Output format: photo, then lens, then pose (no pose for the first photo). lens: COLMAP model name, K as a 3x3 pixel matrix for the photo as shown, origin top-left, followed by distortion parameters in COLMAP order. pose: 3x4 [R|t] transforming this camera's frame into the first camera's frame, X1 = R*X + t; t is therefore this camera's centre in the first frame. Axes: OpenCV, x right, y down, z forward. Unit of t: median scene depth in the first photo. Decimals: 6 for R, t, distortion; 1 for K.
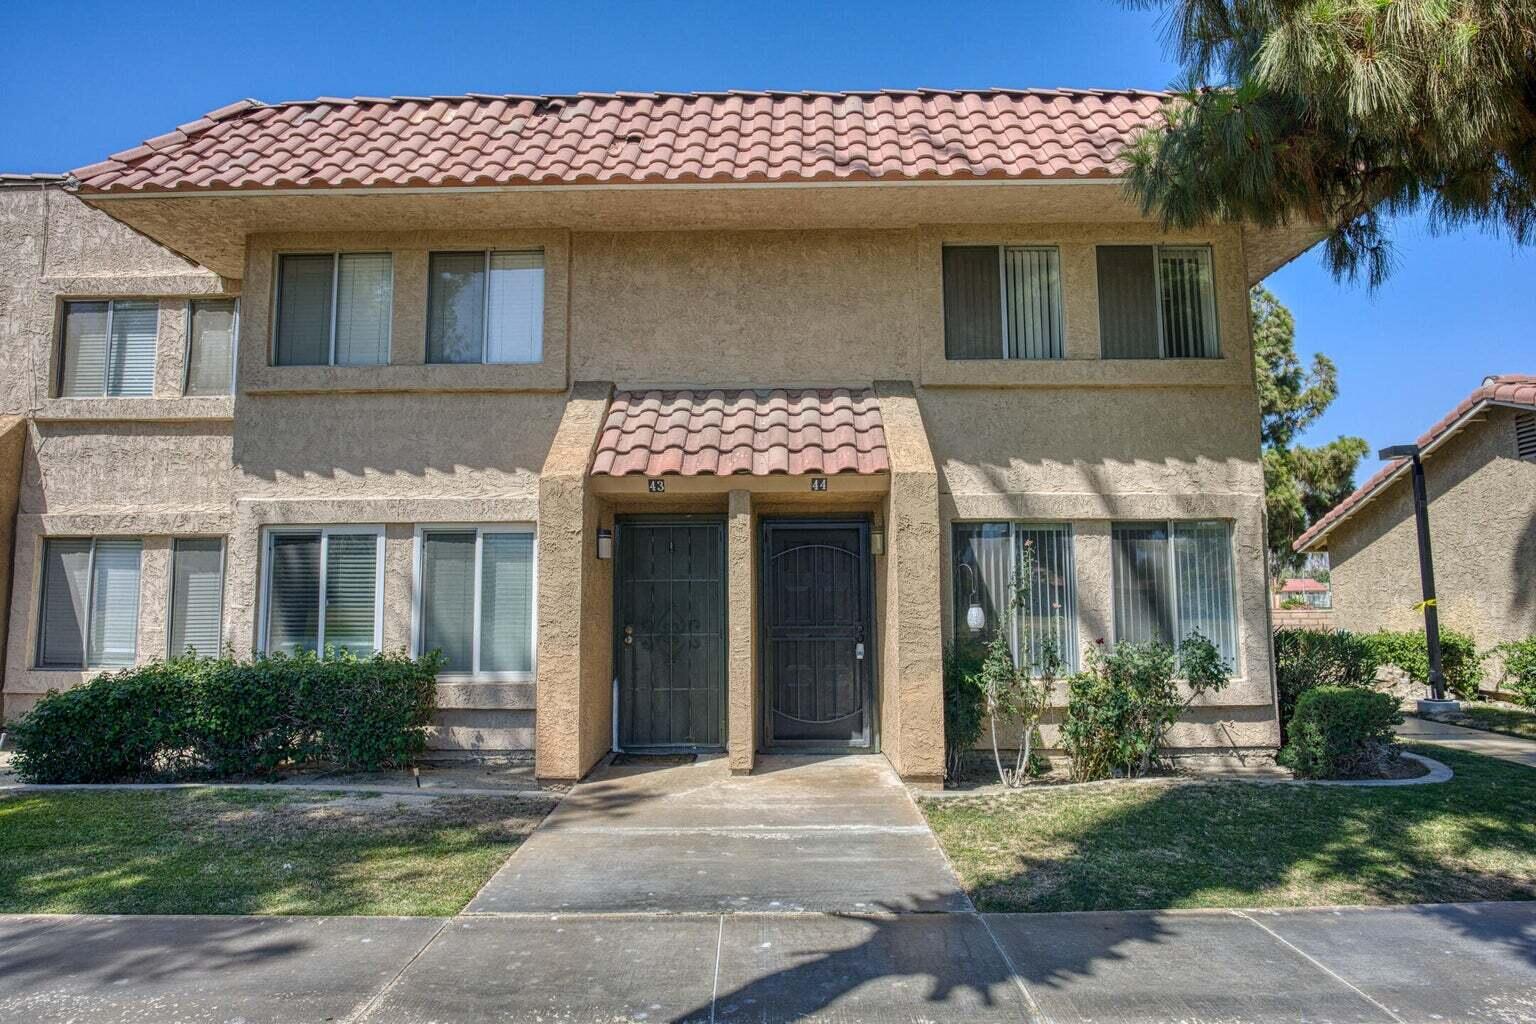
lens RADIAL K [[936.1, 0, 768.0], [0, 936.1, 512.0], [0, 0, 1]] dist [-0.032524, 0.000099]
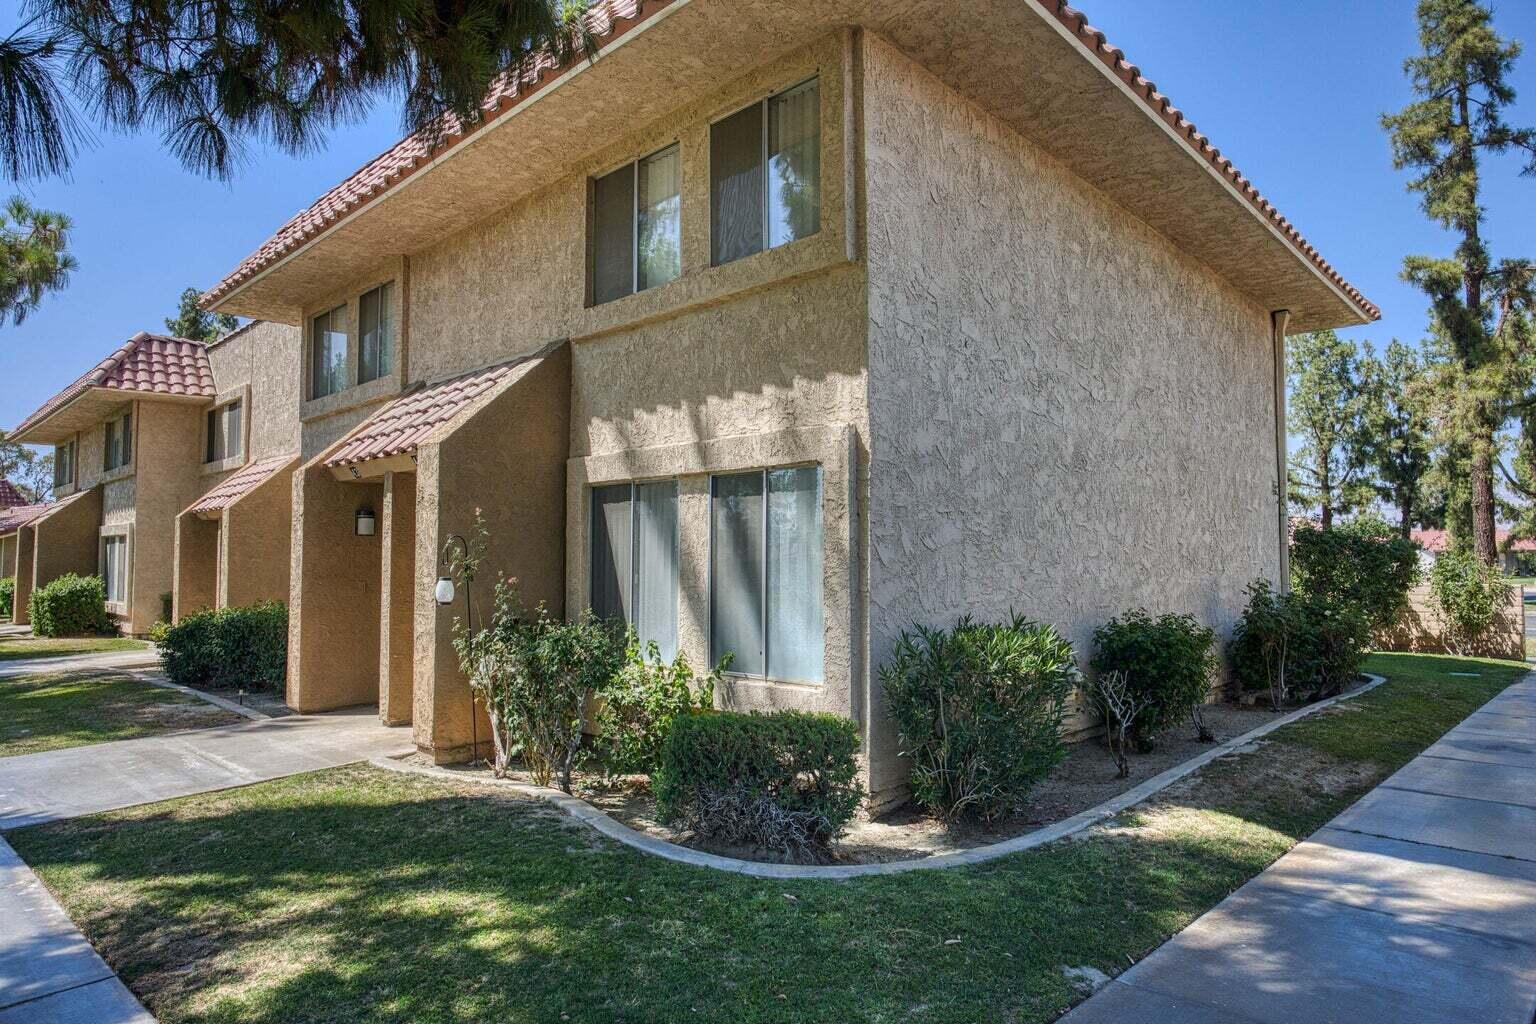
lens RADIAL K [[936.1, 0, 768.0], [0, 936.1, 512.0], [0, 0, 1]] dist [-0.032524, 0.000099]
pose [[0.724624, -0.033660, -0.688321, 0.951826], [0.066950, 0.997520, 0.021701, 0.027539], [0.685884, -0.061809, 0.725081, 0.458179]]
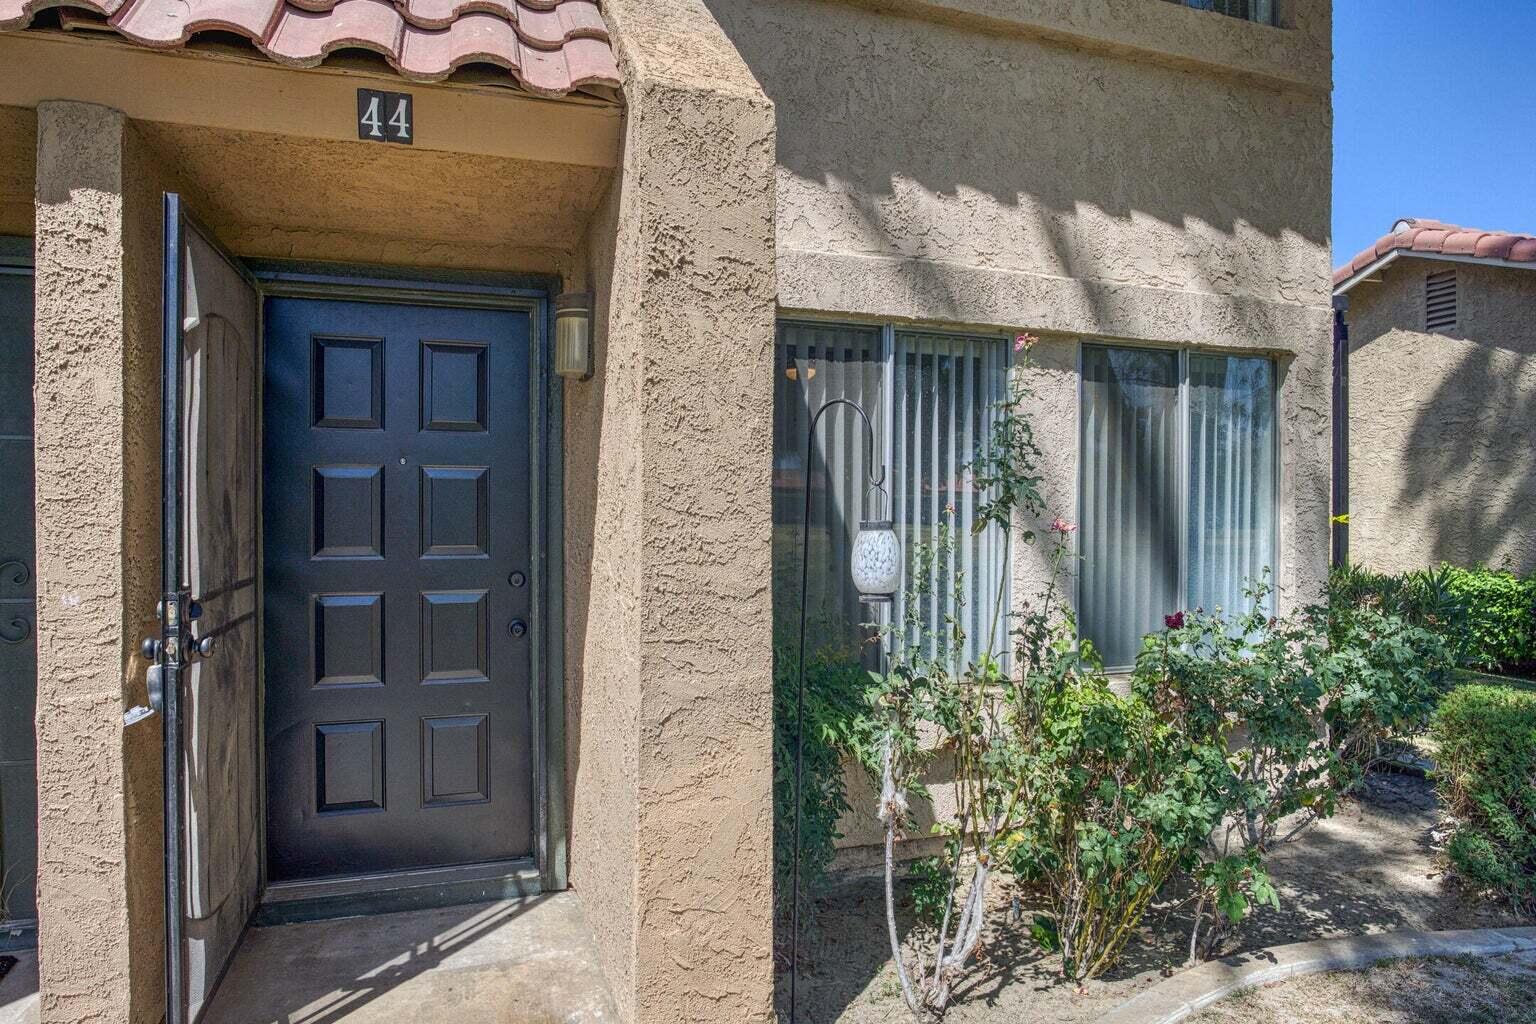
lens RADIAL K [[936.1, 0, 768.0], [0, 936.1, 512.0], [0, 0, 1]] dist [-0.032524, 0.000099]
pose [[0.942063, 0.009405, 0.335305, 0.066104], [-0.043758, 0.994511, 0.095047, 0.057687], [-0.332570, -0.104212, 0.937303, 0.613866]]
